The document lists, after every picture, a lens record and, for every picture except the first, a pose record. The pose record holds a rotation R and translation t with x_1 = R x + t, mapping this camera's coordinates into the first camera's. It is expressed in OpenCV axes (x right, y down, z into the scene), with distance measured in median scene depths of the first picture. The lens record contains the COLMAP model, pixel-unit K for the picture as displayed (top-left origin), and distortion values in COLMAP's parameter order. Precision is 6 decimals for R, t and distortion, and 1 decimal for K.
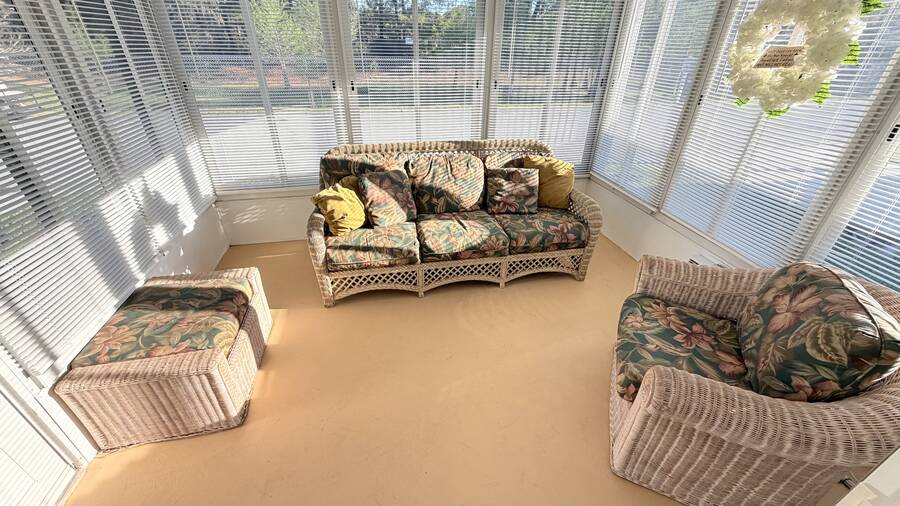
lens RADIAL K [[358.3, 0, 452.4], [0, 358.3, 254.1], [0, 0, 1]] dist [-0.000577, -0.000133]
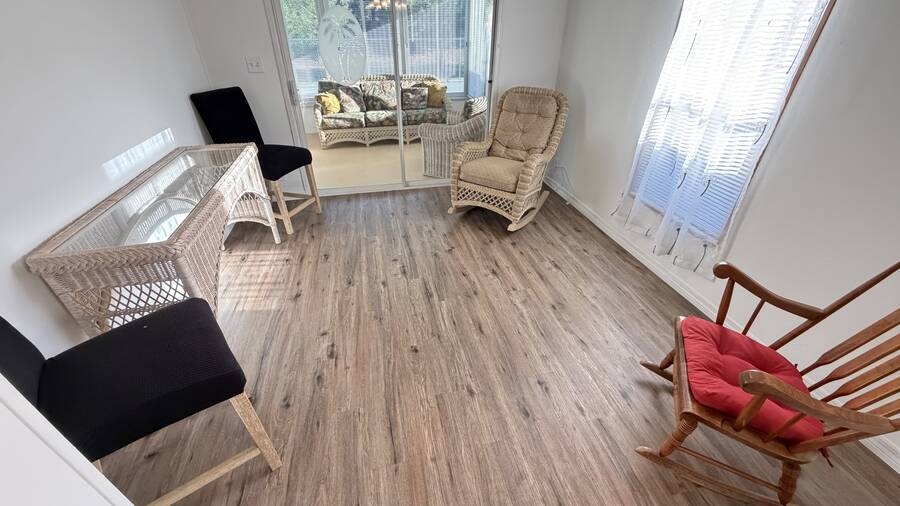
lens RADIAL K [[358.3, 0, 447.6], [0, 358.3, 247.9], [0, 0, 1]] dist [-0.000577, -0.000133]
pose [[0.999683, -0.017630, -0.017968, 0.412830], [0.018158, 0.999394, 0.029695, 0.663208], [0.017434, -0.030011, 0.999398, -1.128009]]
